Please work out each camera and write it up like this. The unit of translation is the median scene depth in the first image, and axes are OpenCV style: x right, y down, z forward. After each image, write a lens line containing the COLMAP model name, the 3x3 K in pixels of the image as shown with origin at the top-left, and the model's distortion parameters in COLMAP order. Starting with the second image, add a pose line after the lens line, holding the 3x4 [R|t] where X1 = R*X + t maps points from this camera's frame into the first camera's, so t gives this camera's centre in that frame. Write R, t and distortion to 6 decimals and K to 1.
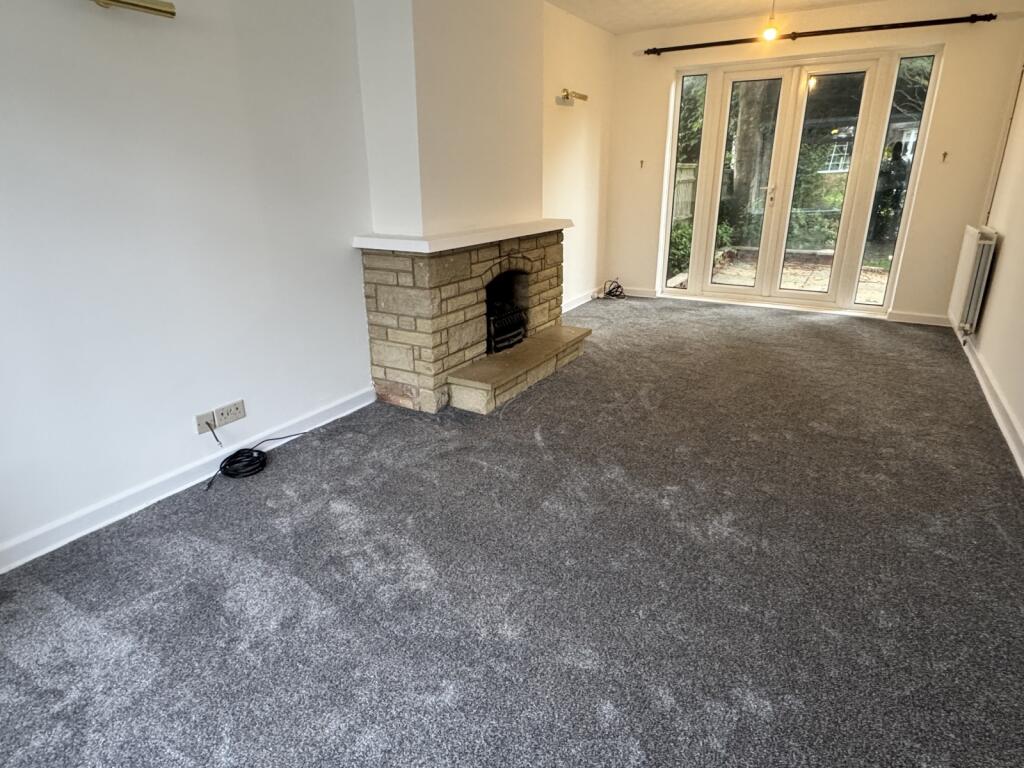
lens RADIAL K [[600.7, 0, 511.2], [0, 600.7, 380.7], [0, 0, 1]] dist [0.001496, 0.000078]
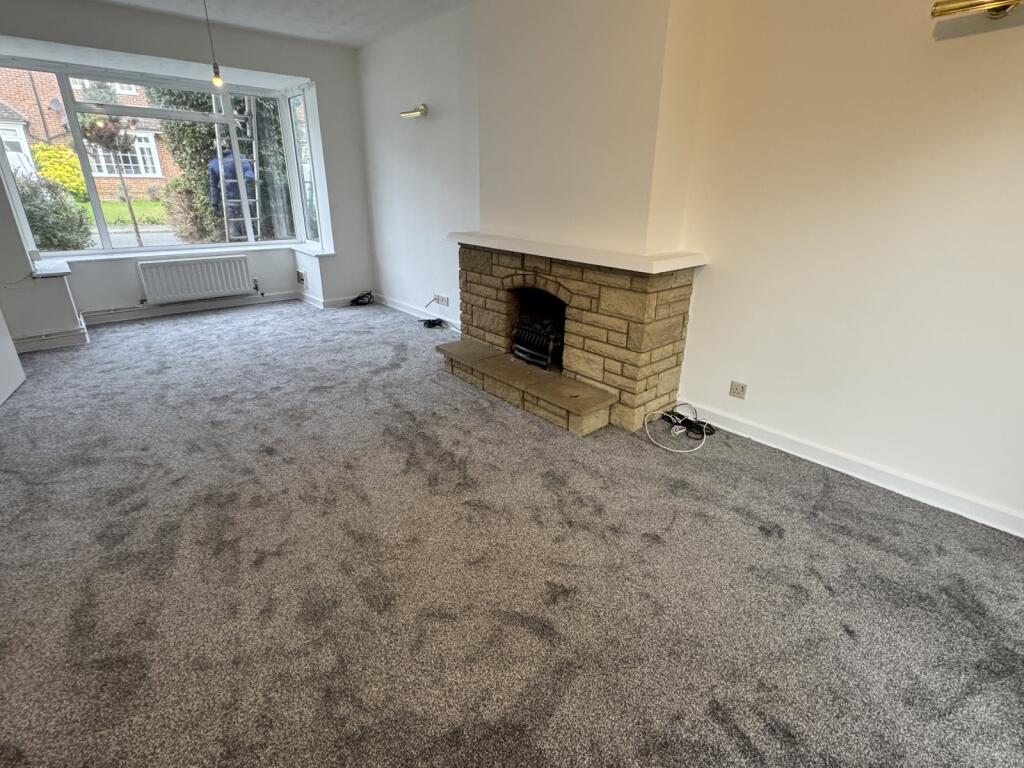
lens RADIAL K [[501.6, 0, 511.2], [0, 501.6, 385.8], [0, 0, 1]] dist [0.001275, 0.000239]
pose [[-0.332826, 0.353496, -0.874224, 0.828410], [-0.320972, 0.829254, 0.457509, -0.437080], [0.886682, 0.432872, -0.162535, 1.235214]]
